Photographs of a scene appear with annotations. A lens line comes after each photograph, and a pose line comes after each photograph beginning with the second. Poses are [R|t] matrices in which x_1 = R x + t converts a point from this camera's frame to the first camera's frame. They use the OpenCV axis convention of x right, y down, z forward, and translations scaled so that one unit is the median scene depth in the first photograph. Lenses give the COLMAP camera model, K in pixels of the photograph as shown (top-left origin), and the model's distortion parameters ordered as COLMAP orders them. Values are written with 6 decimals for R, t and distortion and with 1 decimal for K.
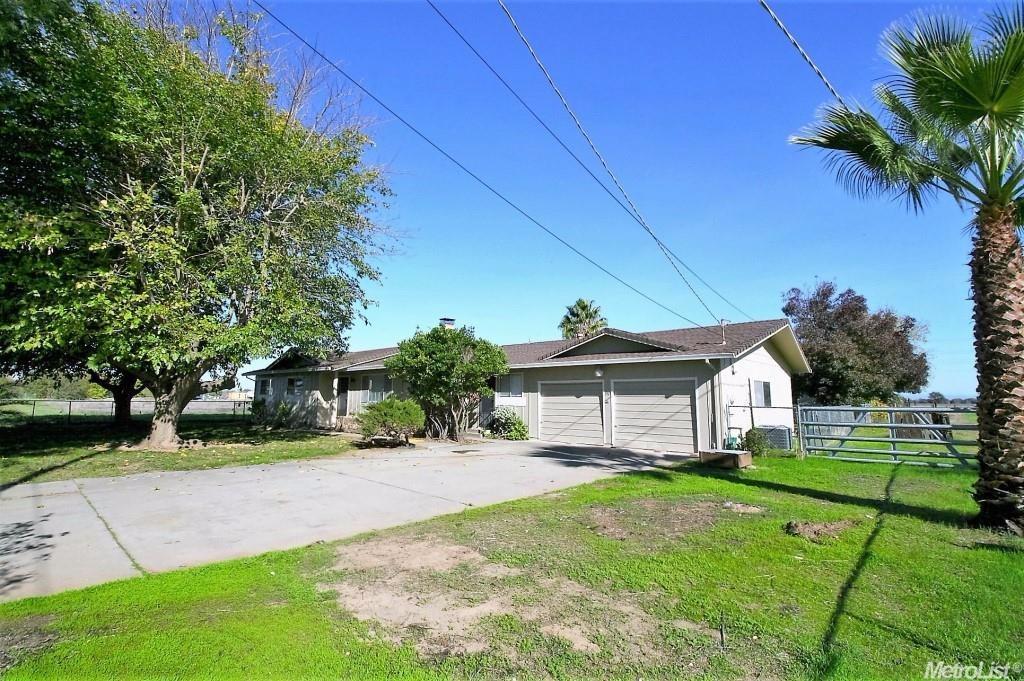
lens RADIAL K [[477.0, 0, 515.4], [0, 477.0, 347.5], [0, 0, 1]] dist [-0.019393, -0.002914]
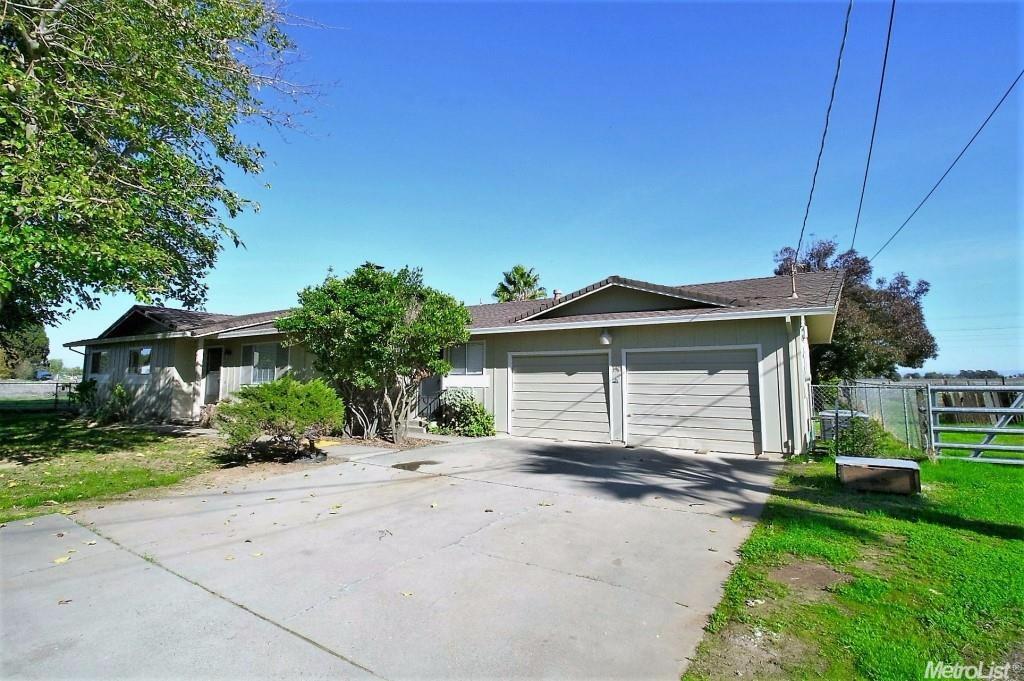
lens RADIAL K [[449.9, 0, 508.2], [0, 449.9, 336.6], [0, 0, 1]] dist [-0.014165, -0.000566]
pose [[0.982003, 0.009426, 0.188631, -0.079984], [-0.013090, 0.999749, 0.018191, 0.035365], [-0.188412, -0.020333, 0.981880, 0.345440]]
